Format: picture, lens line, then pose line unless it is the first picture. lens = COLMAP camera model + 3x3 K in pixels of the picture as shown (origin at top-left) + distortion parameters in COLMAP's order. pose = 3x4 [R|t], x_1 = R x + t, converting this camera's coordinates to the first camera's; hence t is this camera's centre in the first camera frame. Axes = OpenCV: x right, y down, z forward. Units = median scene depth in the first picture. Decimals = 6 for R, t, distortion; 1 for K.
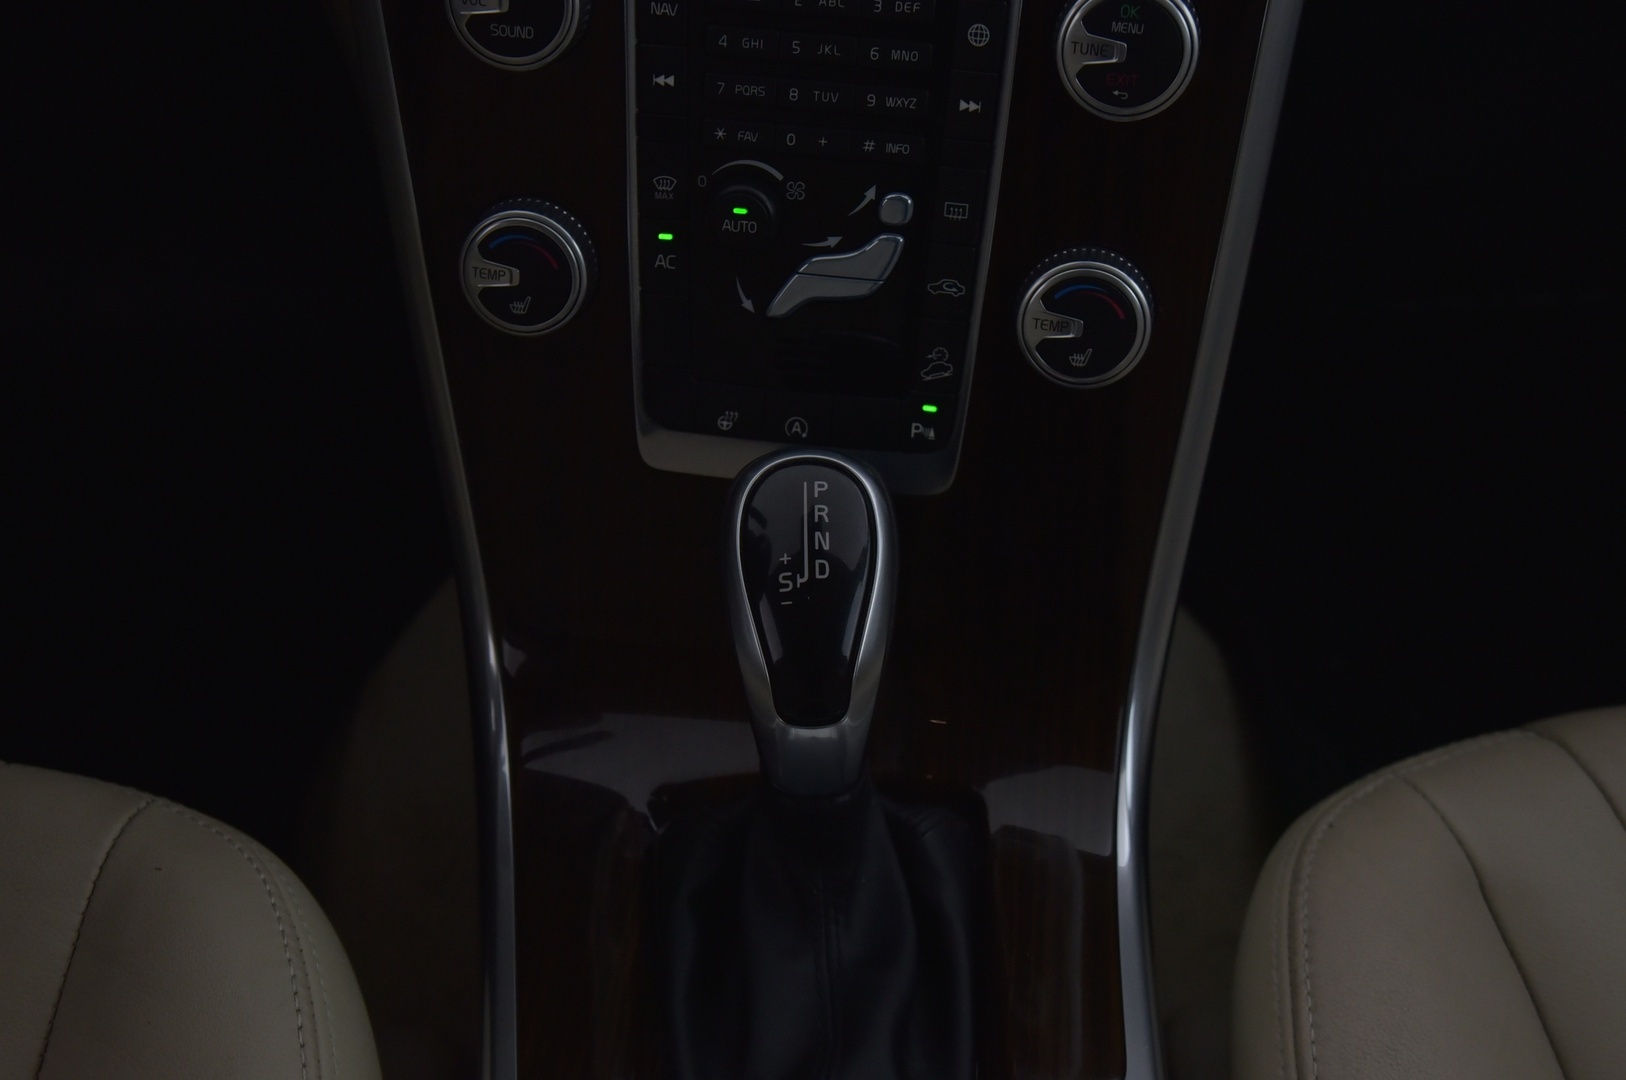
lens RADIAL K [[2285.8, 0, 819.9], [0, 2285.8, 607.1], [0, 0, 1]] dist [0.017639, 0.000000]
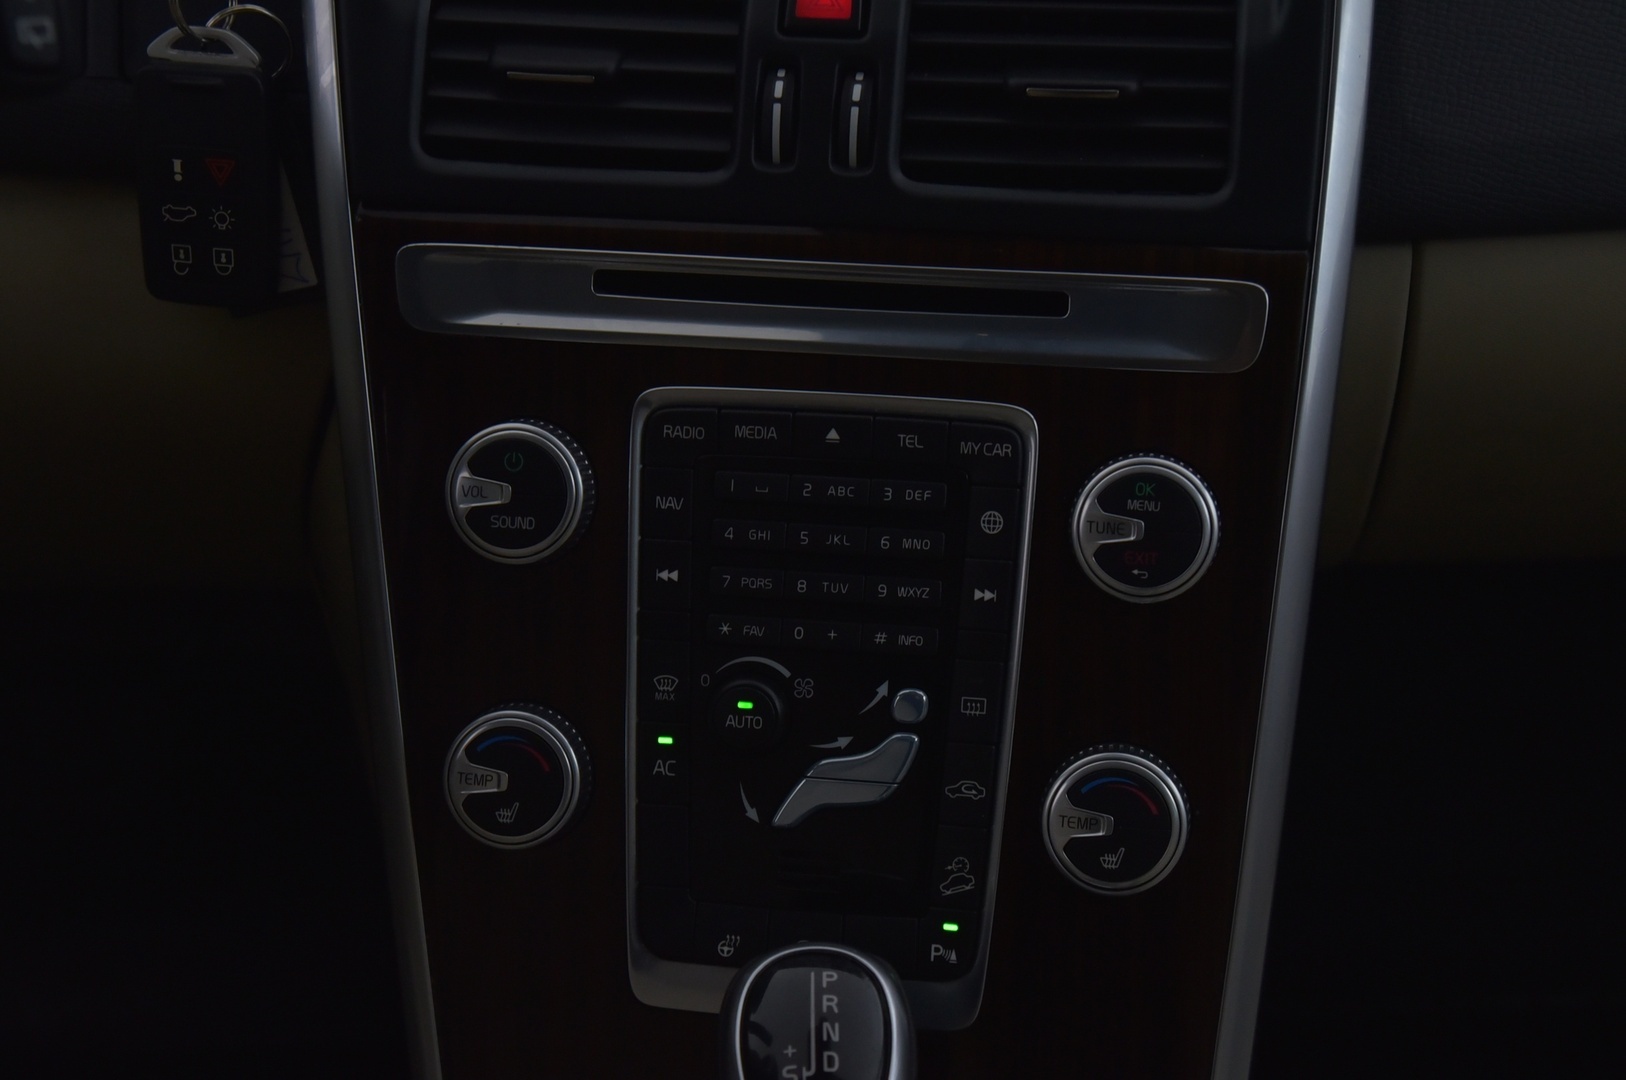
lens RADIAL K [[2663.3, 0, 821.1], [0, 2663.3, 546.7], [0, 0, 1]] dist [0.132453, 0.000000]
pose [[0.999960, -0.002538, -0.008602, 0.006302], [-0.000886, 0.926473, -0.376361, 0.180676], [0.008924, 0.376354, 0.926433, -0.045545]]
